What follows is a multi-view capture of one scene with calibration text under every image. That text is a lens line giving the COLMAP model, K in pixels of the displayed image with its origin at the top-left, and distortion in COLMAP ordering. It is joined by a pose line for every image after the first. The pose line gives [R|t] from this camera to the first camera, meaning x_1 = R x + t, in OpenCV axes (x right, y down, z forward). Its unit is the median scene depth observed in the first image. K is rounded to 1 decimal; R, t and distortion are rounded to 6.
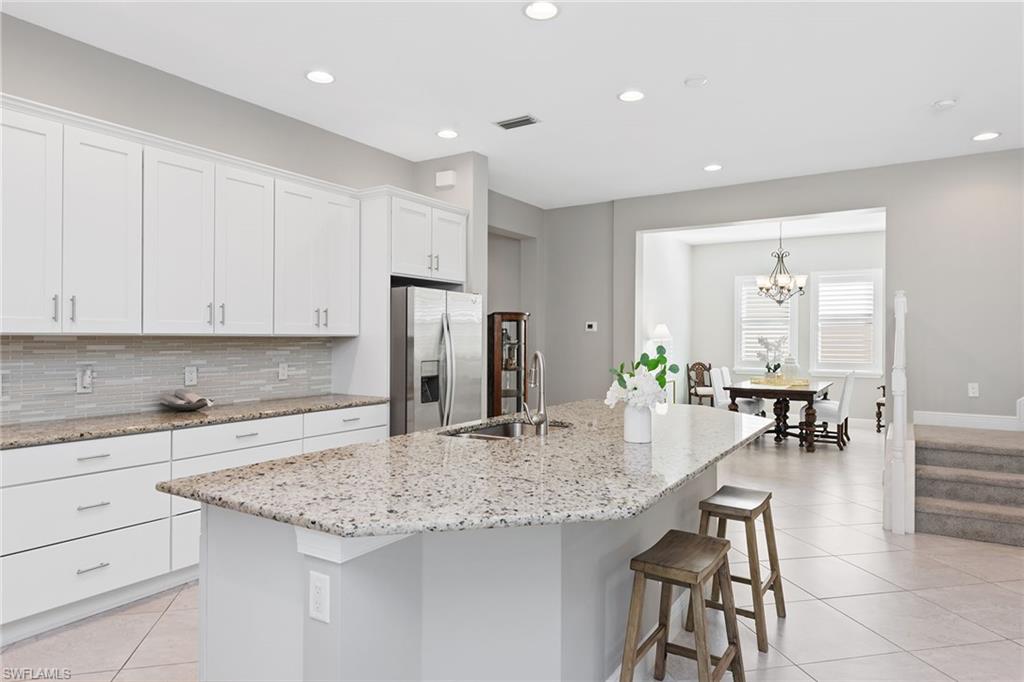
lens RADIAL K [[620.0, 0, 516.7], [0, 620.0, 340.0], [0, 0, 1]] dist [0.020217, 0.000471]
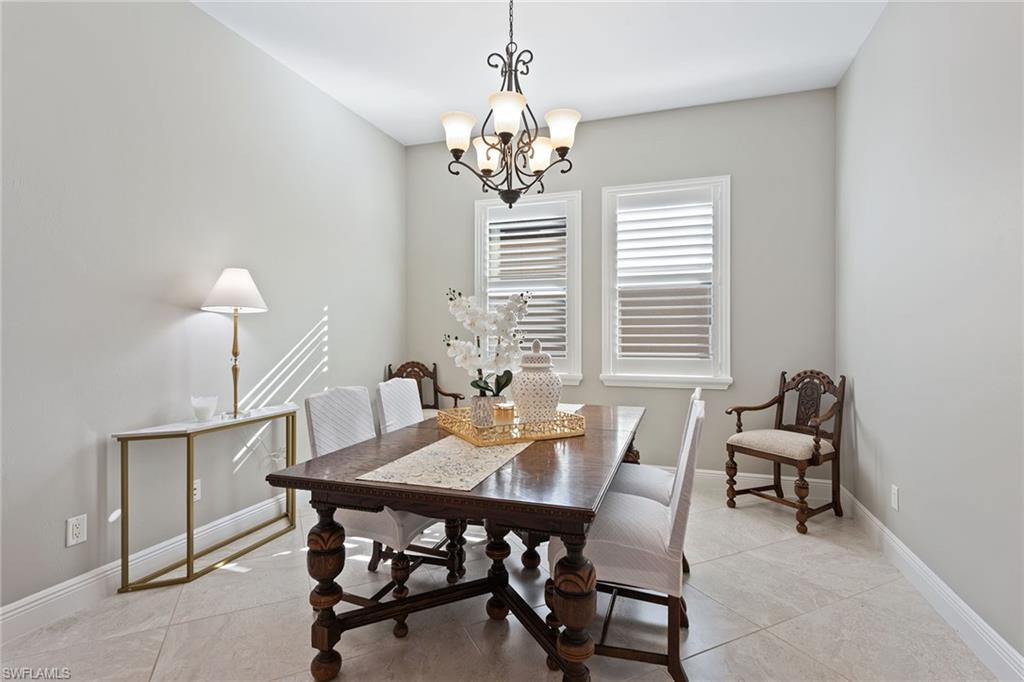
lens RADIAL K [[504.9, 0, 510.9], [0, 504.9, 336.2], [0, 0, 1]] dist [0.003243, 0.000558]
pose [[0.973128, -0.007688, 0.230137, 0.327991], [0.006551, 0.999962, 0.005706, 0.014582], [-0.230172, -0.004045, 0.973142, 0.663445]]
